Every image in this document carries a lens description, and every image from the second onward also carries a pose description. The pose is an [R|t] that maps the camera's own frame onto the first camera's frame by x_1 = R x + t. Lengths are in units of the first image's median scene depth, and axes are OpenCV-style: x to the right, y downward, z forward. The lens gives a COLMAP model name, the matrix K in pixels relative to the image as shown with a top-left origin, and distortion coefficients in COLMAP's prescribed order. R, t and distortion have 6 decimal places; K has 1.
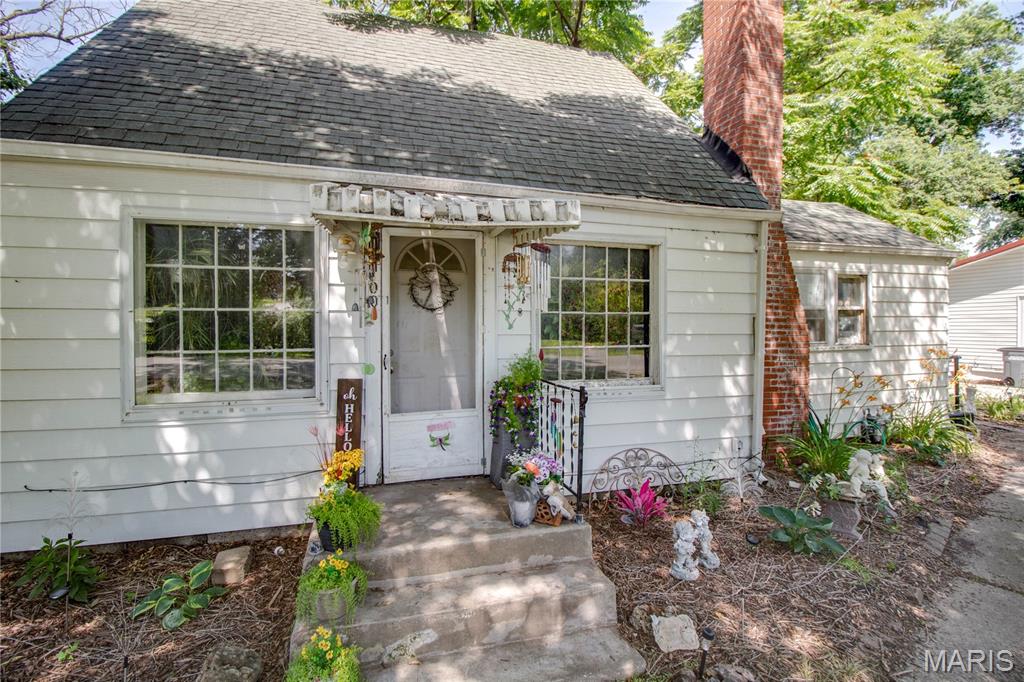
lens RADIAL K [[482.6, 0, 516.3], [0, 482.6, 325.7], [0, 0, 1]] dist [0.000780, -0.012838]
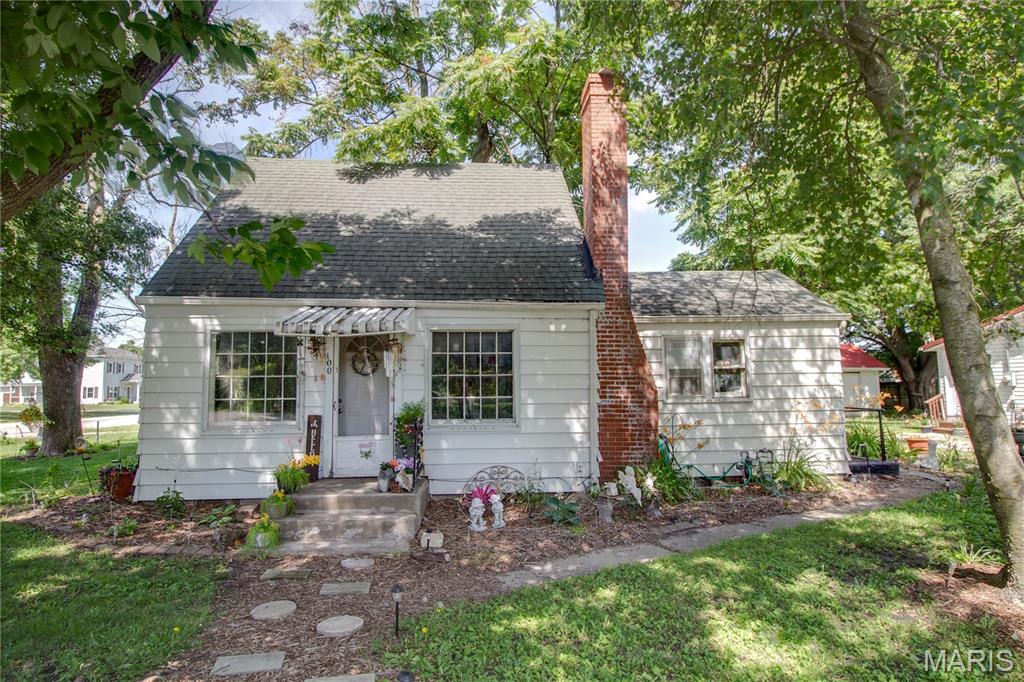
lens RADIAL K [[551.9, 0, 502.6], [0, 551.9, 333.7], [0, 0, 1]] dist [0.002345, 0.000548]
pose [[0.973531, -0.028309, -0.226794, 0.615647], [0.007914, 0.995880, -0.090338, 0.001073], [0.228417, 0.086152, 0.969744, -0.643731]]
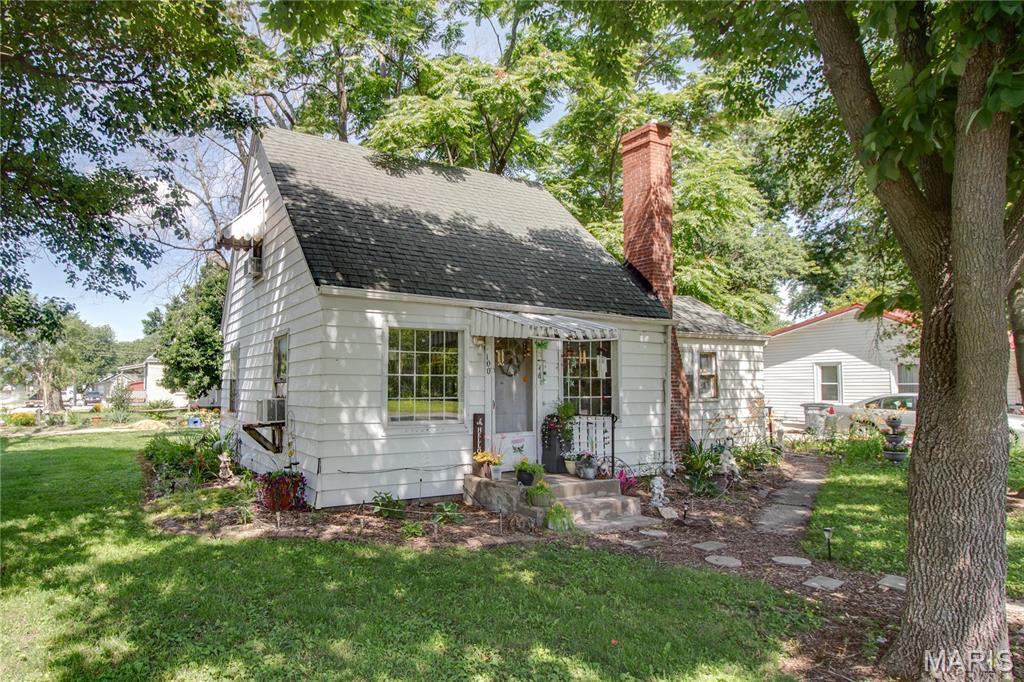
lens RADIAL K [[596.7, 0, 408.4], [0, 596.7, 356.2], [0, 0, 1]] dist [0.000344, -0.001185]
pose [[0.980823, 0.010979, 0.194592, -0.818072], [-0.001351, 0.998771, -0.049541, 0.003944], [-0.194897, 0.048328, 0.979632, -0.913671]]
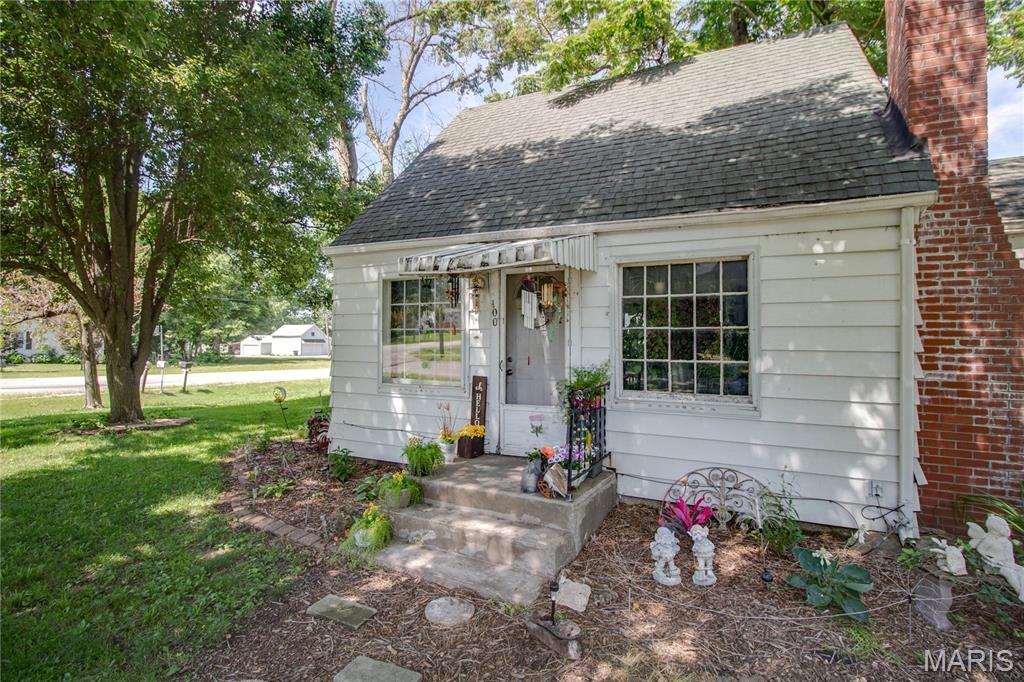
lens RADIAL K [[489.6, 0, 517.5], [0, 489.6, 324.6], [0, 0, 1]] dist [0.001399, -0.013998]
pose [[0.734781, -0.018458, -0.678053, 0.573726], [-0.006848, 0.999377, -0.034627, 0.004576], [0.678270, 0.030086, 0.734197, -0.004399]]
